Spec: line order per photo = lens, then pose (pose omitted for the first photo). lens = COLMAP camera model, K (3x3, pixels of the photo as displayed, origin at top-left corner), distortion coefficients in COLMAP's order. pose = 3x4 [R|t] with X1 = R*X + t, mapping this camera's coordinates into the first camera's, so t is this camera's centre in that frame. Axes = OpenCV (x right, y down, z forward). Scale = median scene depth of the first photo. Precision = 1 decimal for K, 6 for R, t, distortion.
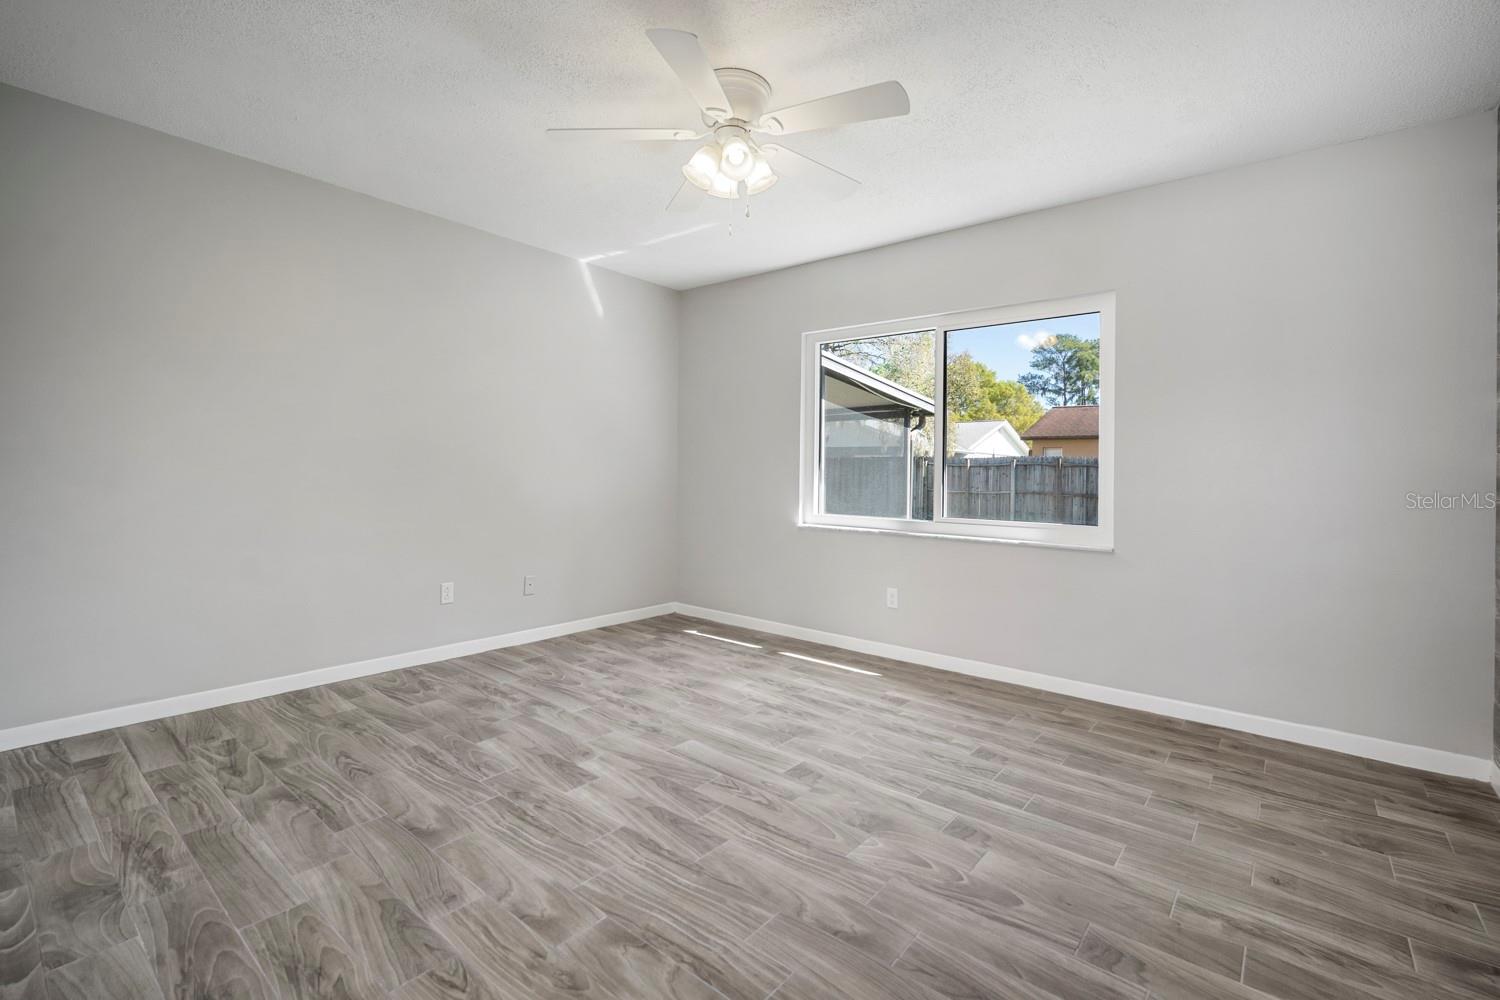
lens RADIAL K [[667.4, 0, 742.5], [0, 667.4, 472.1], [0, 0, 1]] dist [-0.008783, 0.001599]
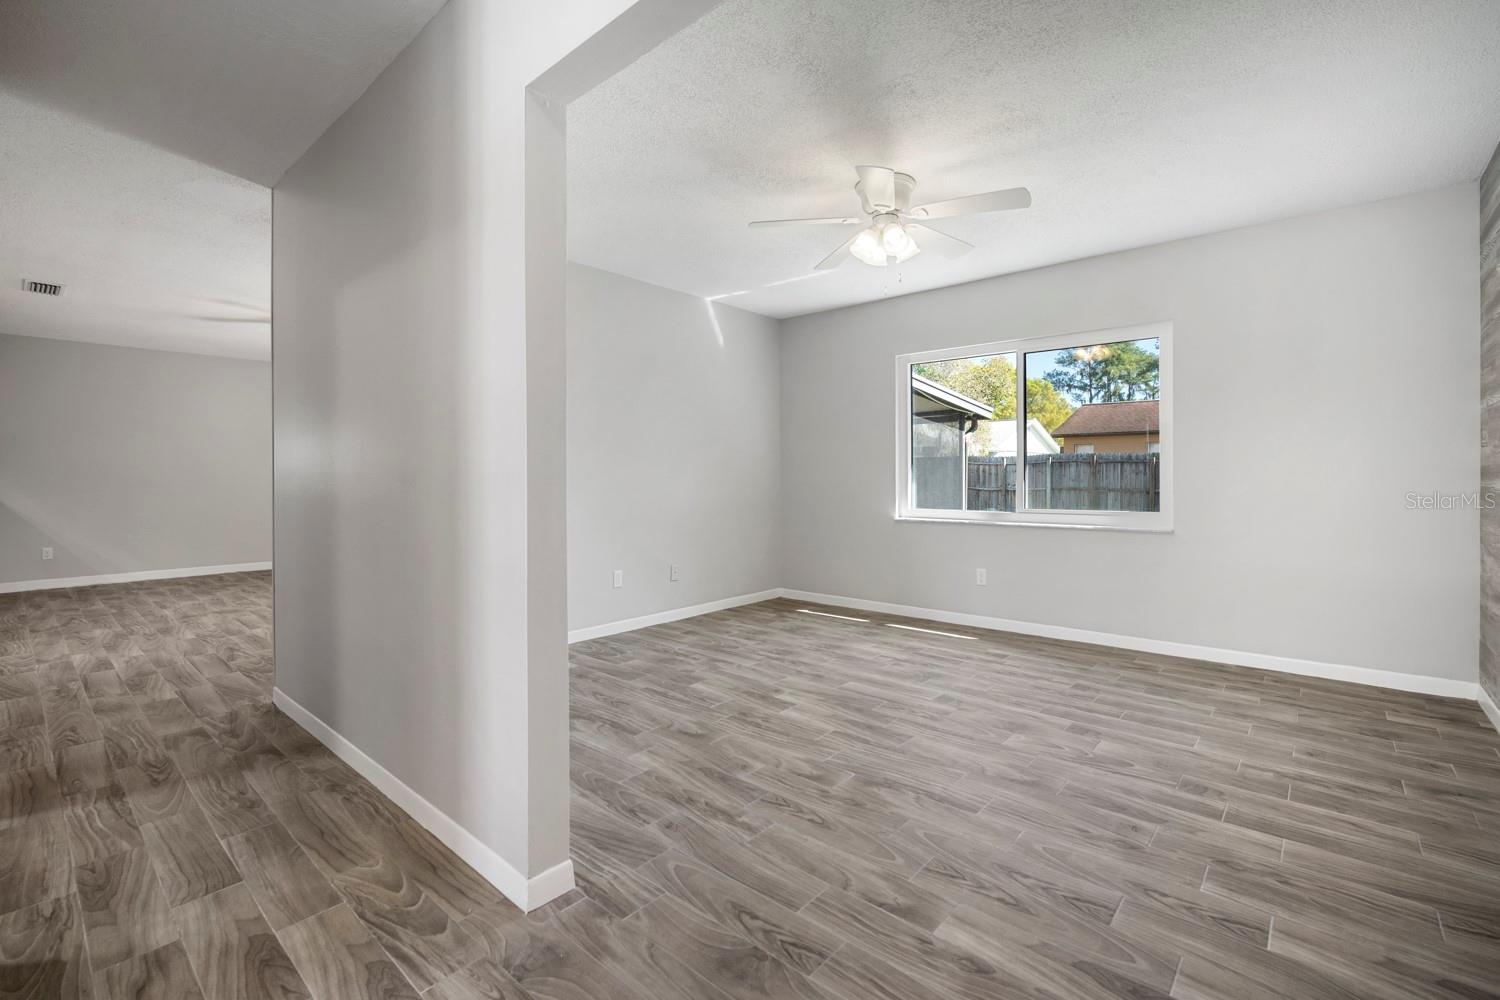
lens RADIAL K [[660.8, 0, 750.6], [0, 660.8, 488.8], [0, 0, 1]] dist [-0.008724, 0.001868]
pose [[0.999465, -0.021561, -0.024585, -0.249744], [0.022064, 0.999549, 0.020375, -0.005351], [0.024135, -0.020907, 0.999490, -0.304947]]
